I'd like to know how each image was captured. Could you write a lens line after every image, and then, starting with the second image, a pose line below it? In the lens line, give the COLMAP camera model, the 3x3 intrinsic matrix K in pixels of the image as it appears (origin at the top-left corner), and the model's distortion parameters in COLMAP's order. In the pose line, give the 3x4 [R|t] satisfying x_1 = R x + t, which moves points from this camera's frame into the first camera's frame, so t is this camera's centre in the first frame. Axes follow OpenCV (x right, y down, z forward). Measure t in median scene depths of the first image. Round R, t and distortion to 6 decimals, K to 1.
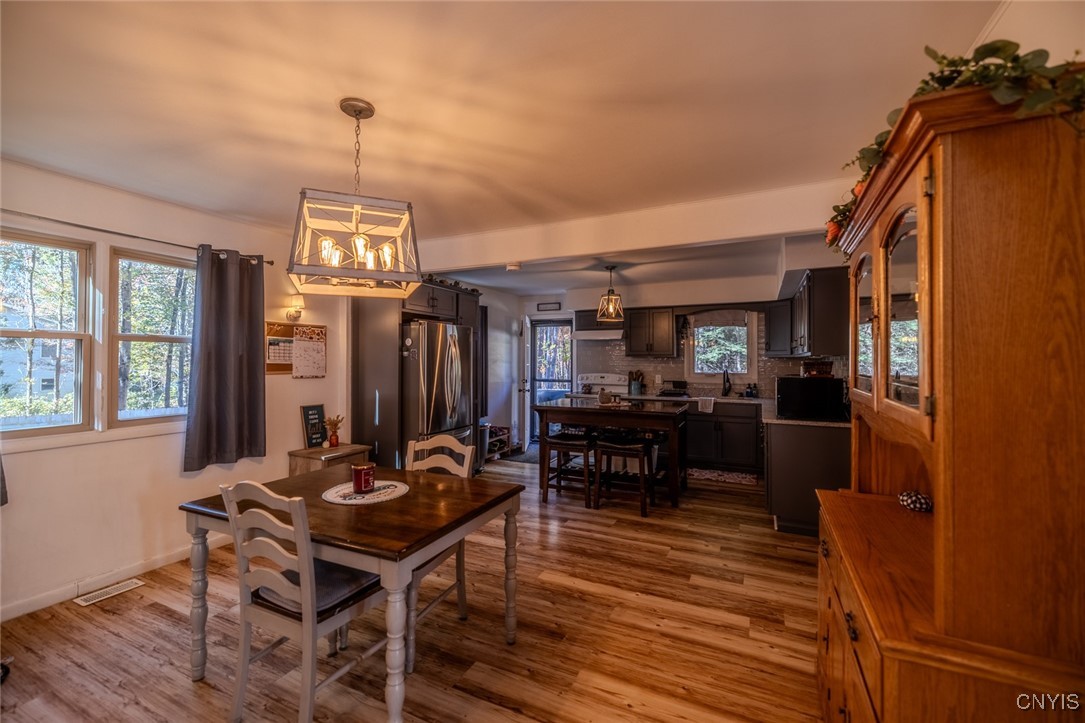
lens RADIAL K [[456.3, 0, 533.4], [0, 456.3, 355.7], [0, 0, 1]] dist [-0.000190, -0.000132]
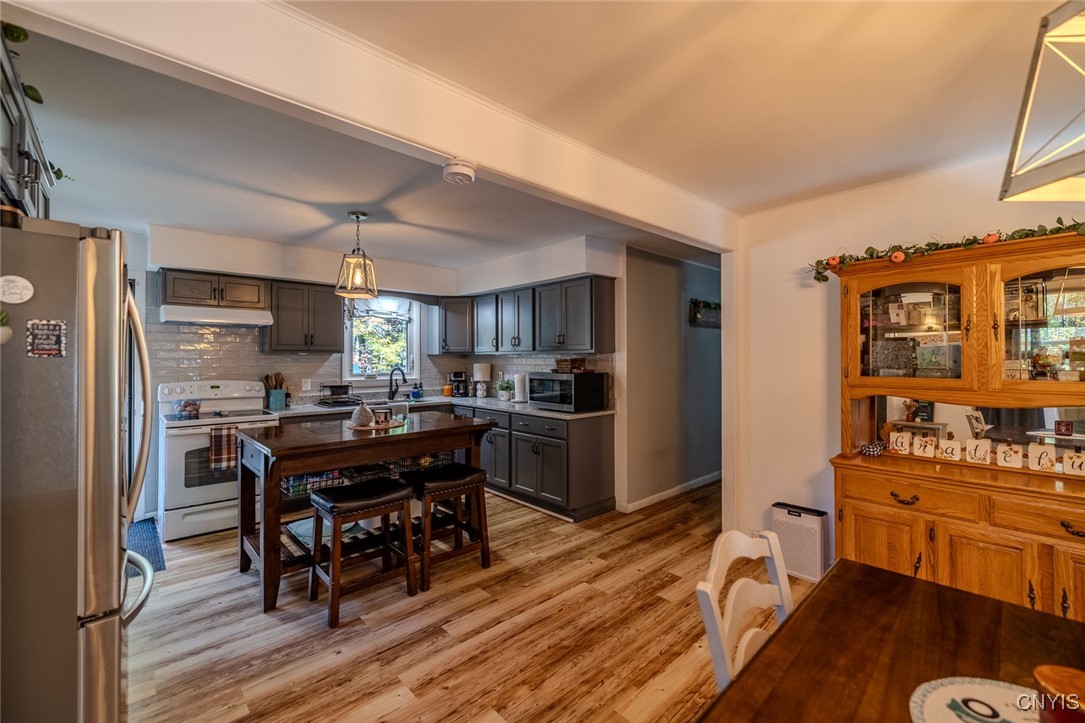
lens RADIAL K [[456.3, 0, 533.4], [0, 456.3, 355.7], [0, 0, 1]] dist [-0.000190, -0.000132]
pose [[0.362345, 0.002823, 0.932040, -0.511841], [-0.005592, 0.999984, -0.000855, 0.009107], [-0.932027, -0.004903, 0.362355, 0.795562]]
